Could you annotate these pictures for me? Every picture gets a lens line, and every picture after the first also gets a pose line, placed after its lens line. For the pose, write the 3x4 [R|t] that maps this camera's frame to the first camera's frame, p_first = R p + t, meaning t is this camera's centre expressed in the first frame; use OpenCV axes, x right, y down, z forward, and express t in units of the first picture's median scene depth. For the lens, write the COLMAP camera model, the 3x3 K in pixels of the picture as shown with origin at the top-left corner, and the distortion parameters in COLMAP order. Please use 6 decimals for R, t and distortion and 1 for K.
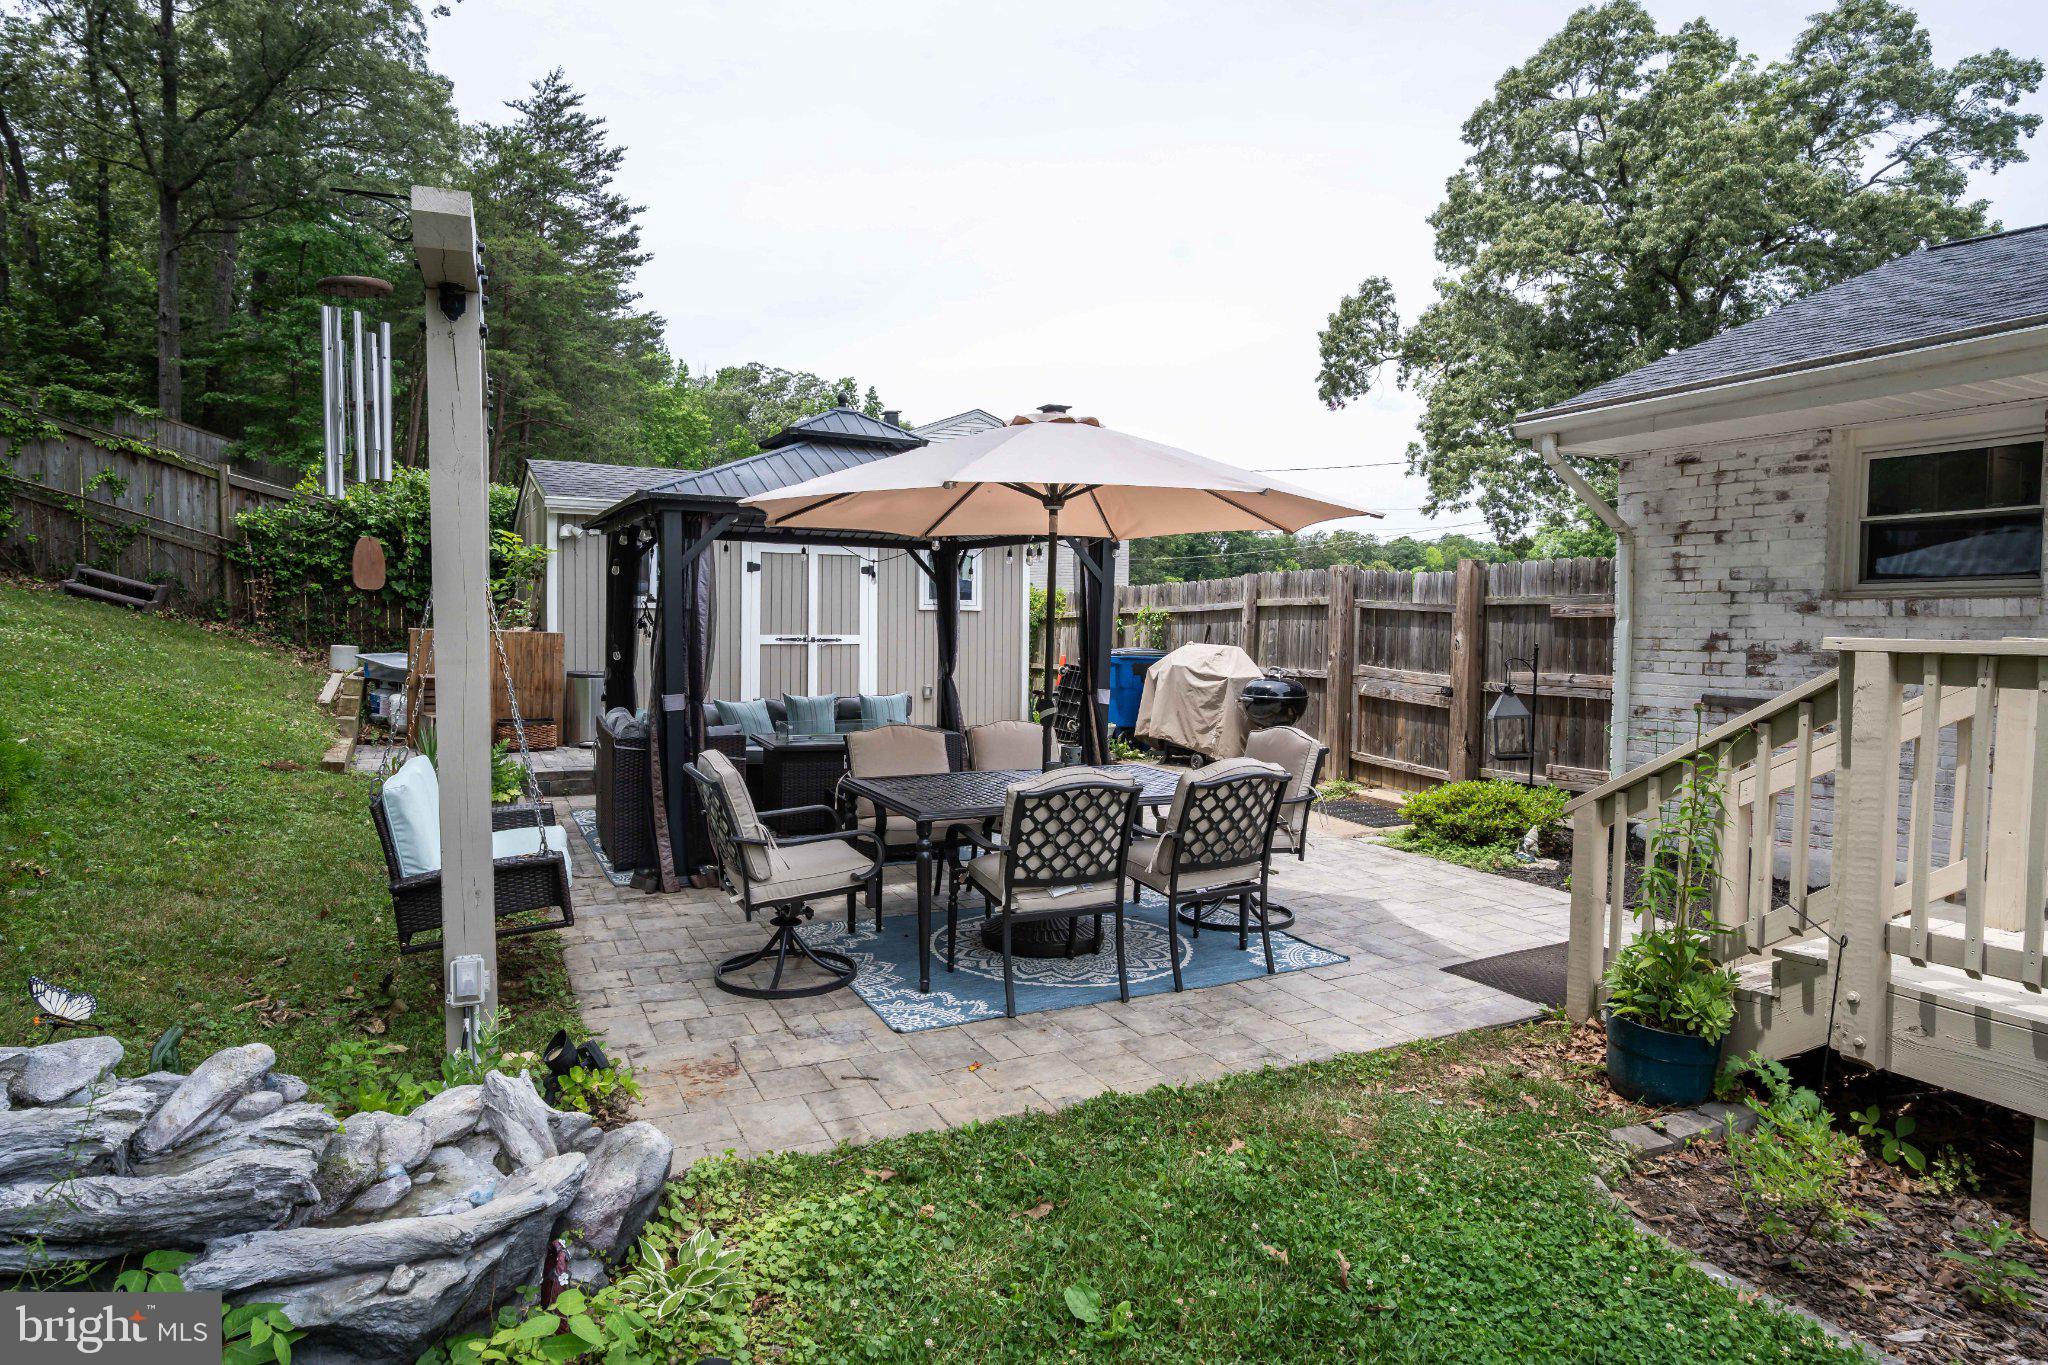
lens RADIAL K [[1160.7, 0, 1018.6], [0, 1160.7, 690.1], [0, 0, 1]] dist [-0.058355, 0.039363]
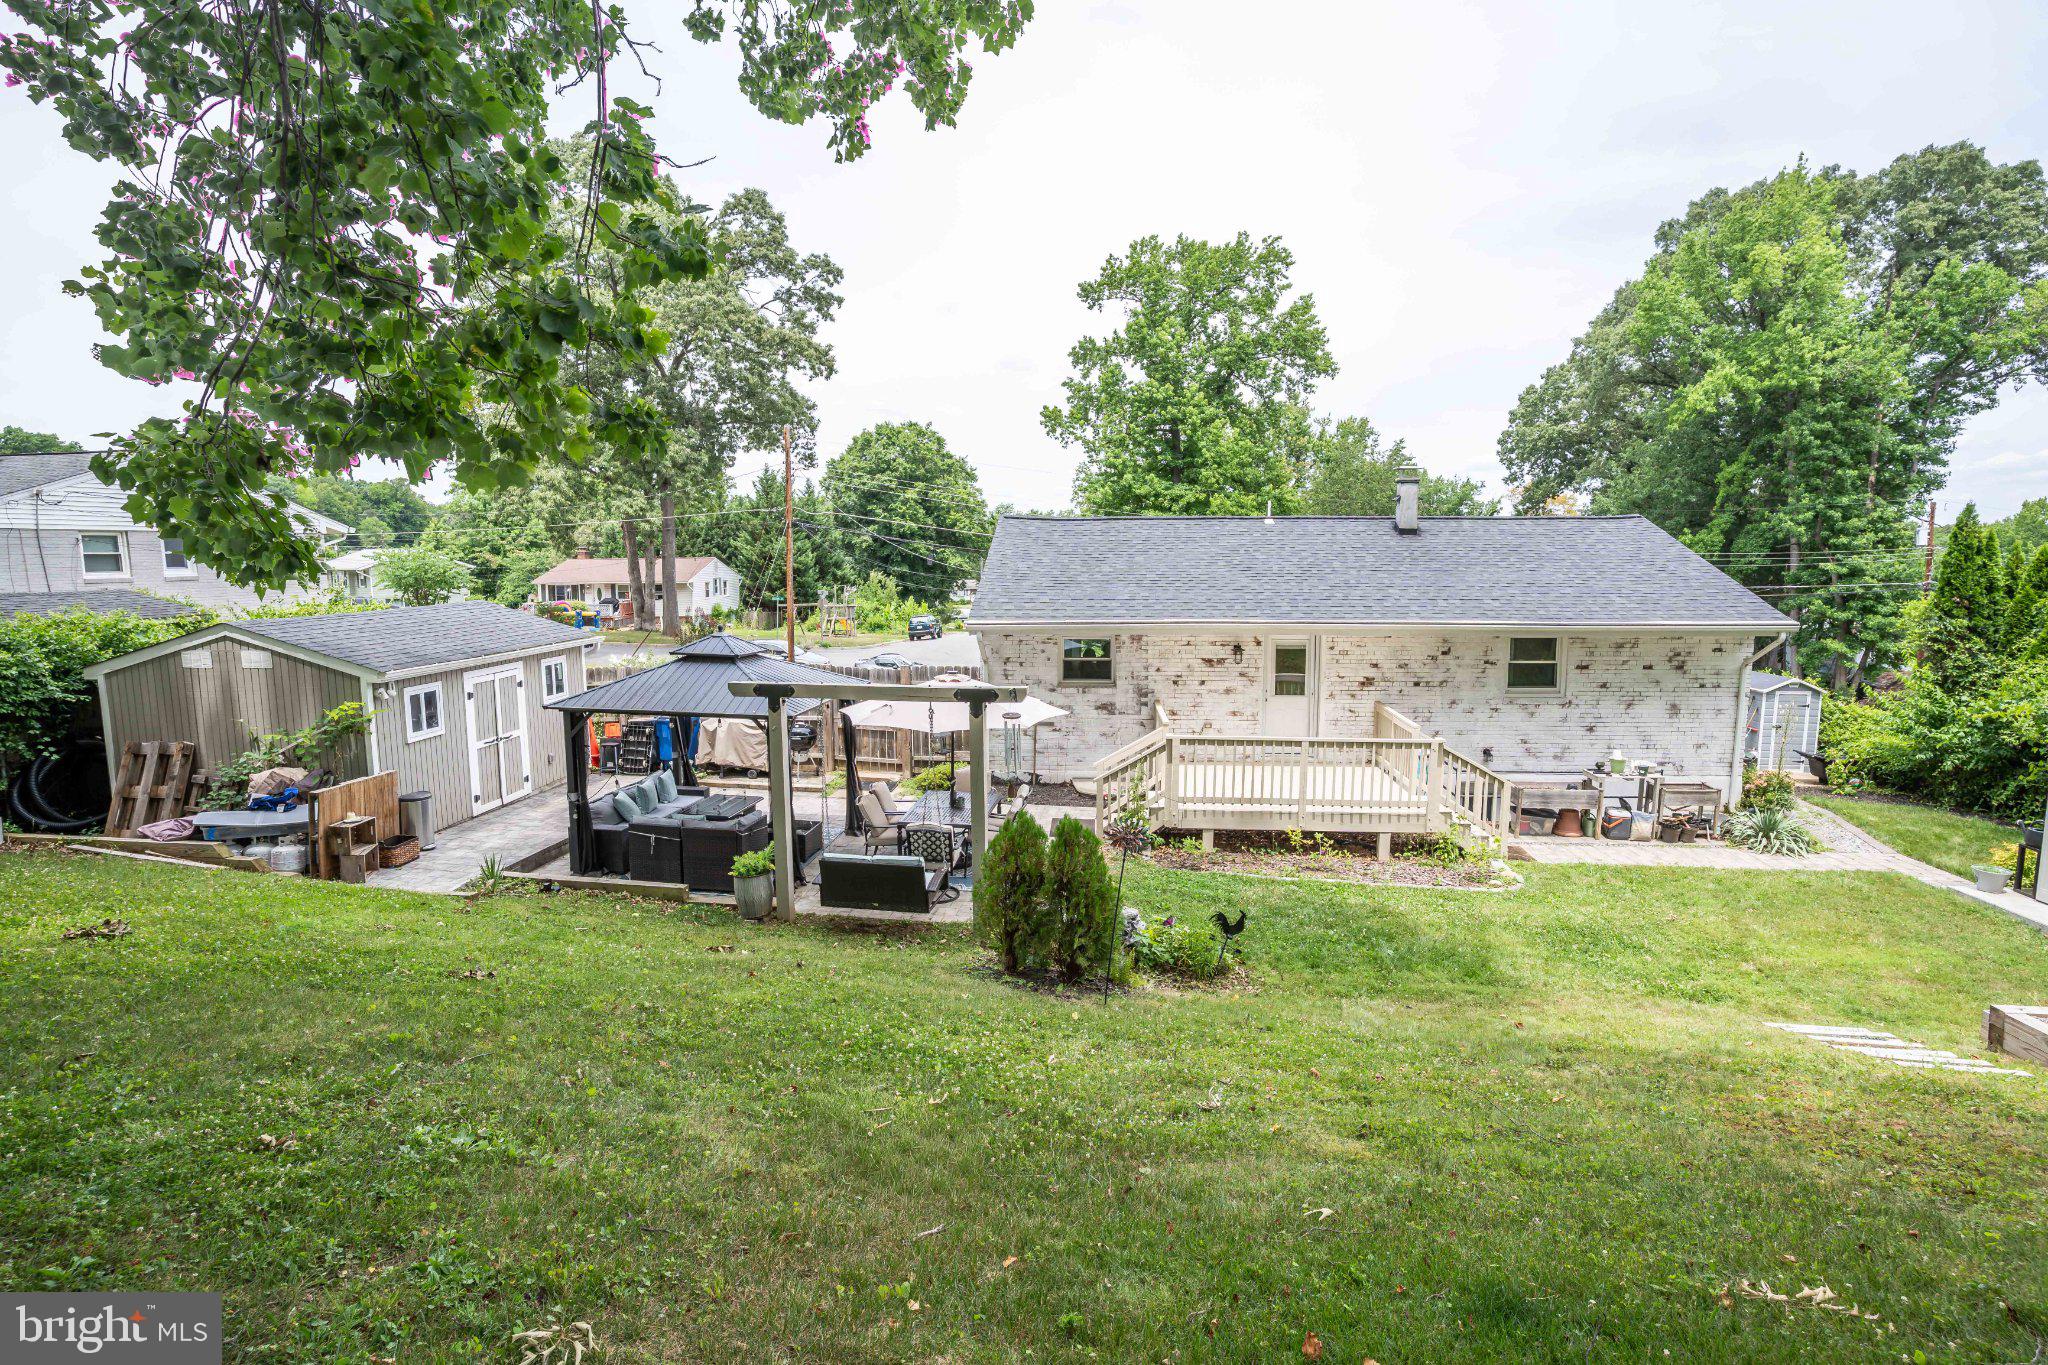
lens RADIAL K [[1011.1, 0, 1024.7], [0, 1011.1, 673.3], [0, 0, 1]] dist [-0.081730, 0.037842]
pose [[0.546136, -0.110681, 0.830353, -1.043420], [0.054995, 0.993832, 0.096301, -0.257043], [-0.835890, -0.006928, 0.548854, -0.254600]]
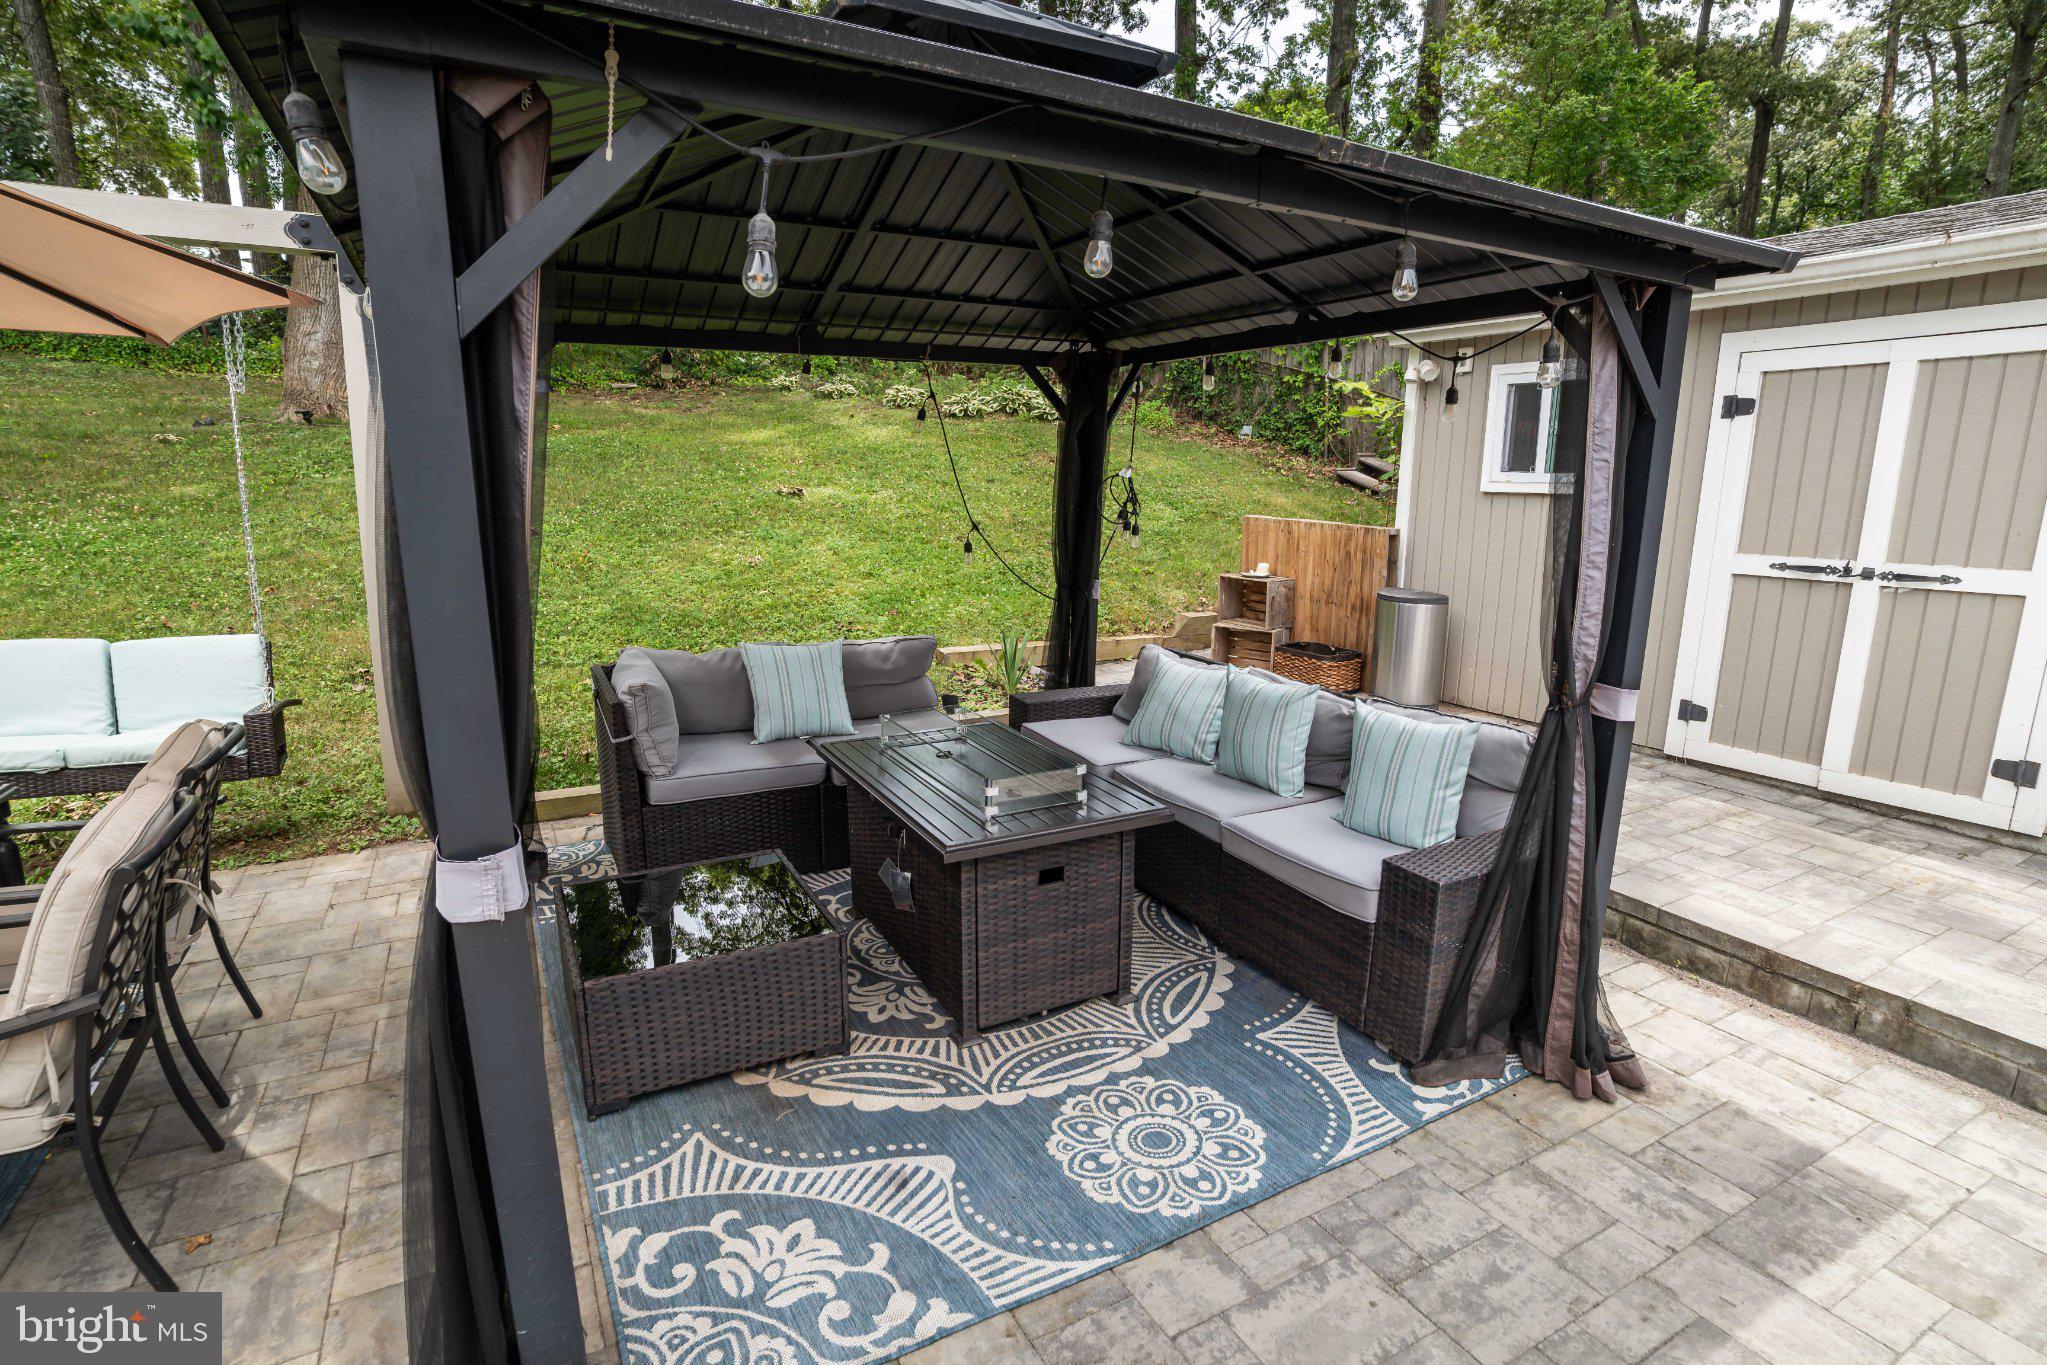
lens RADIAL K [[1020.4, 0, 1023.5], [0, 1020.4, 682.5], [0, 0, 1]] dist [-0.056585, 0.025264]
pose [[0.044262, 0.179460, -0.982769, 0.213911], [-0.071388, 0.981787, 0.176065, -0.057506], [0.996466, 0.062365, 0.056267, 0.853196]]
